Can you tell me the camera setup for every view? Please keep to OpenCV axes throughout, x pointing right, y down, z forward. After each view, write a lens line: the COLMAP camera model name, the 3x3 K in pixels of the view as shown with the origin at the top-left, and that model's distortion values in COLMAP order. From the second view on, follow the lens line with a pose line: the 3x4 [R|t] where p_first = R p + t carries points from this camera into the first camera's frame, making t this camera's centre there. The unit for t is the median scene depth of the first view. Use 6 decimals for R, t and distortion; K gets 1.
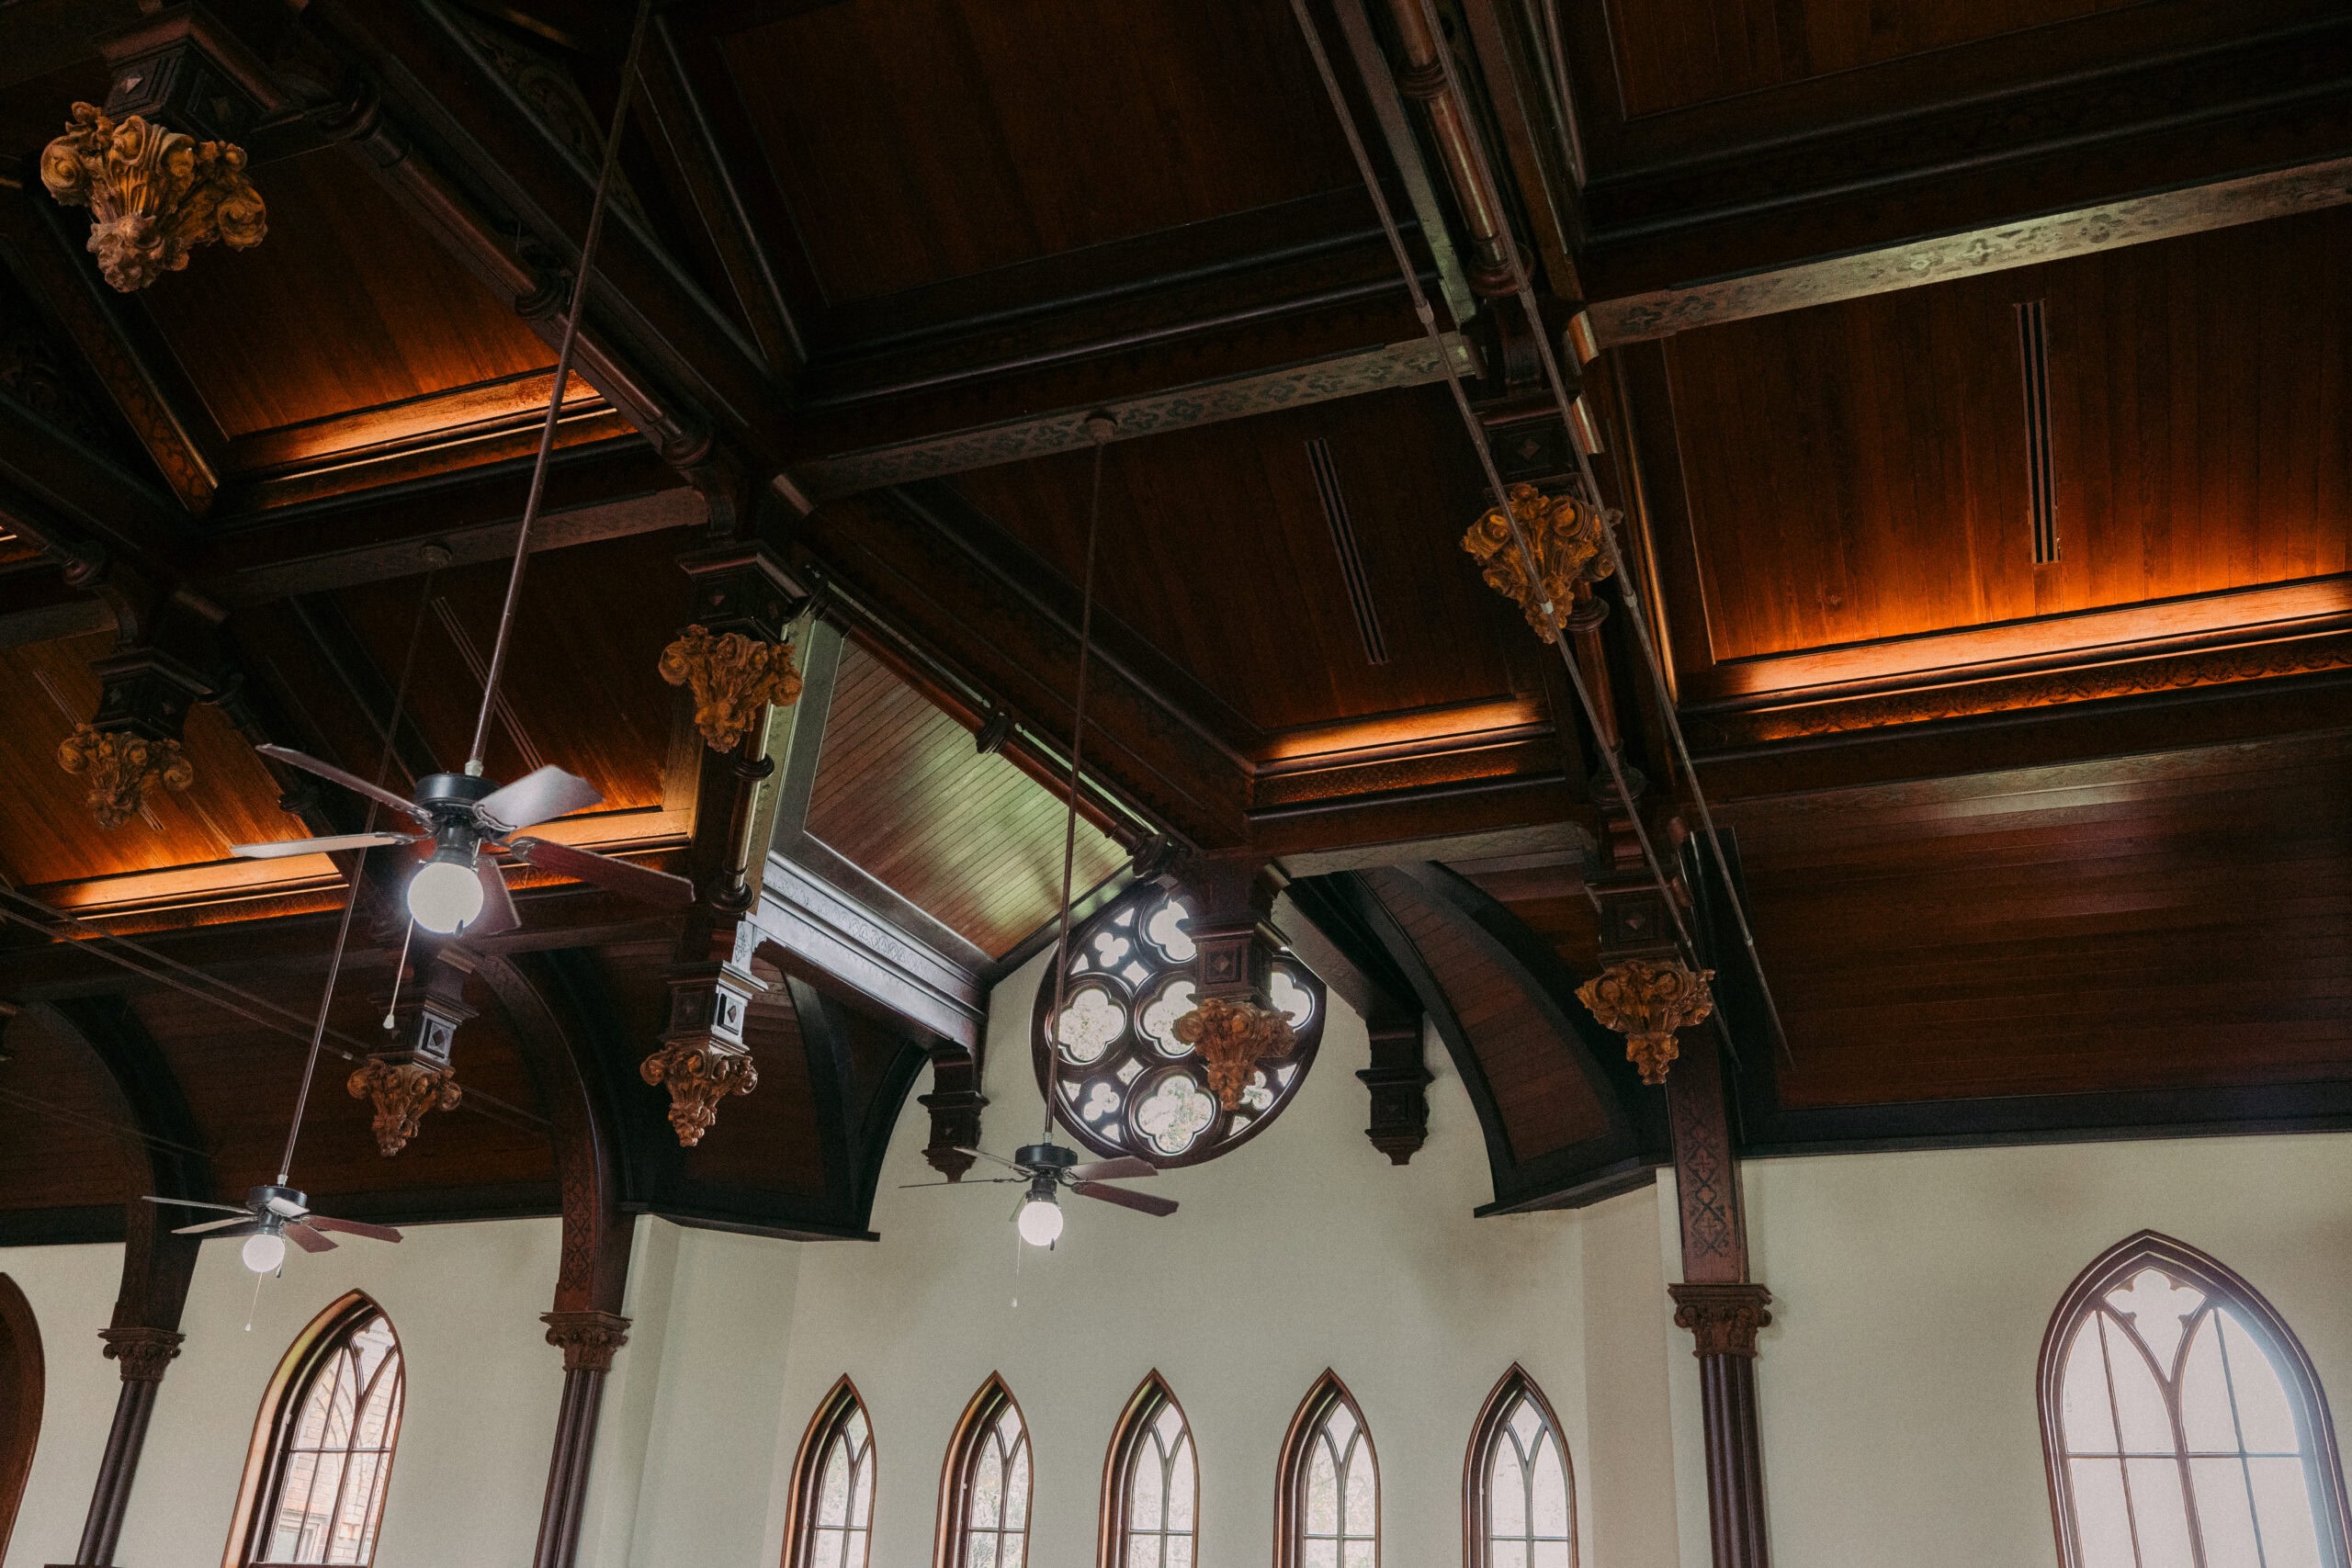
lens RADIAL K [[1958.1, 0, 1176.0], [0, 1958.1, 784.0], [0, 0, 1]] dist [-0.004084, -0.002161]
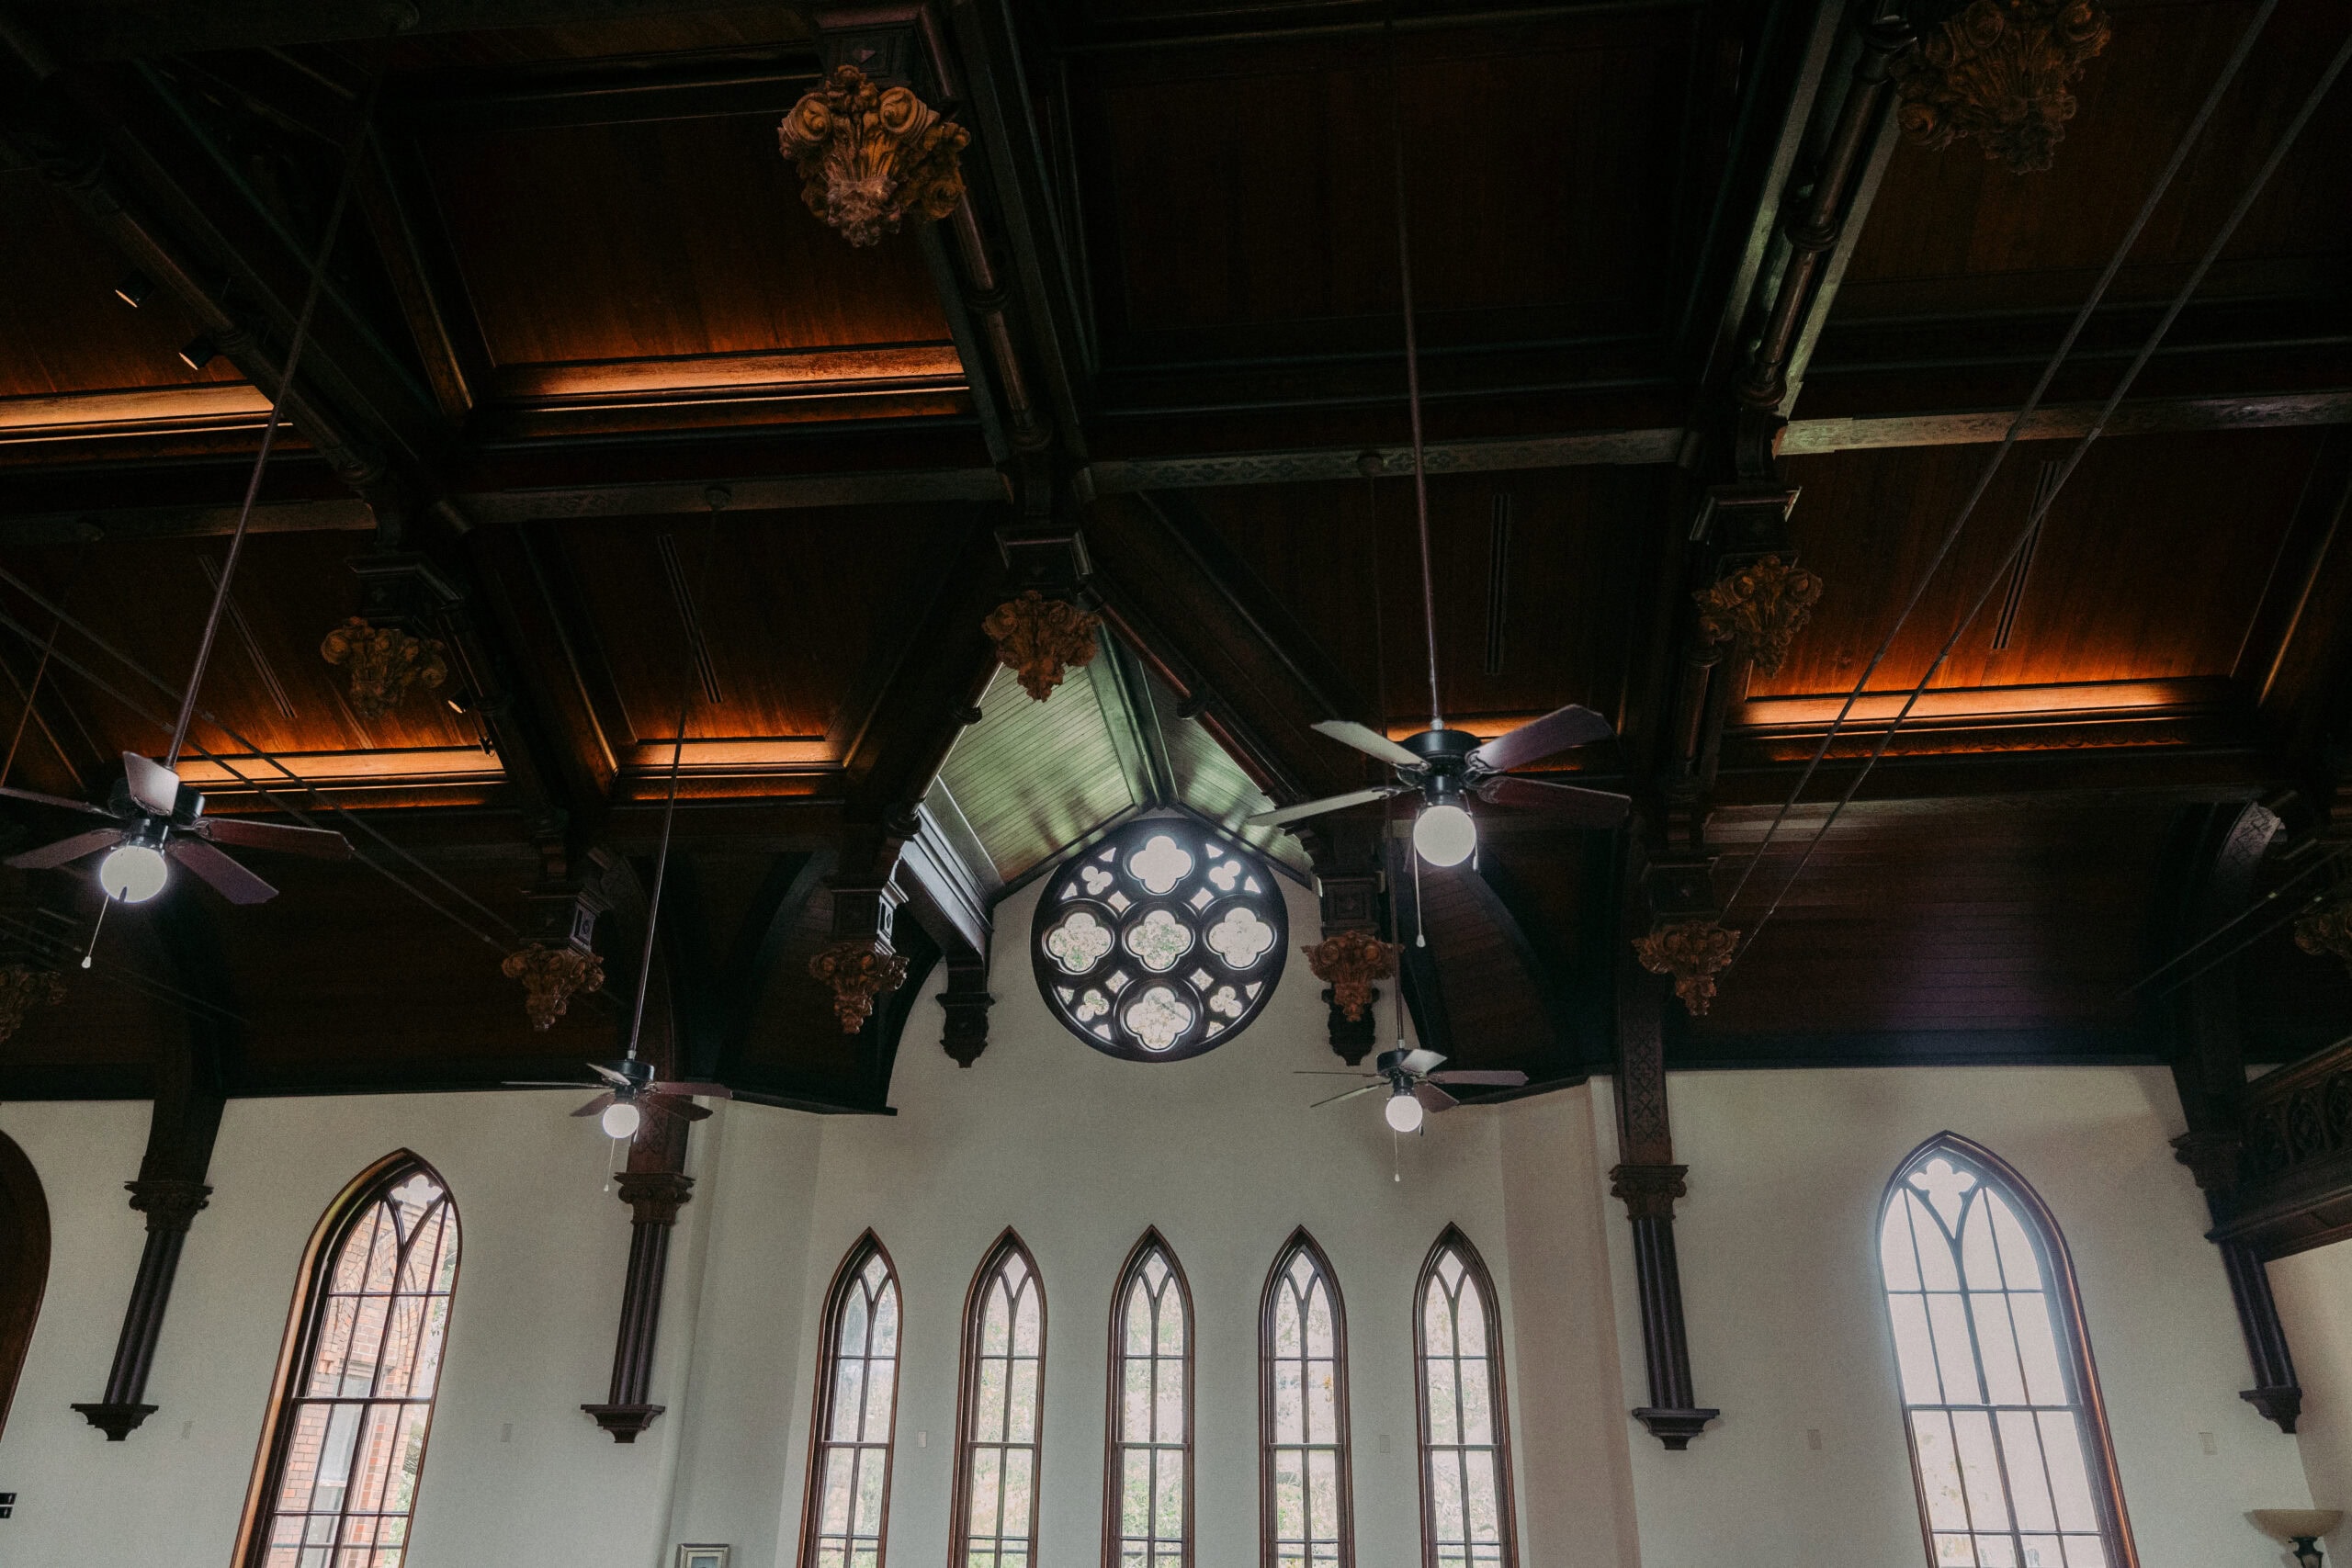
lens RADIAL K [[1585.5, 0, 1176.0], [0, 1585.5, 784.0], [0, 0, 1]] dist [-0.006208, -0.000399]
pose [[0.964511, 0.075062, 0.253150, -0.257884], [-0.080879, 0.996644, 0.012636, 0.009253], [-0.251352, -0.032662, 0.967345, 0.042941]]
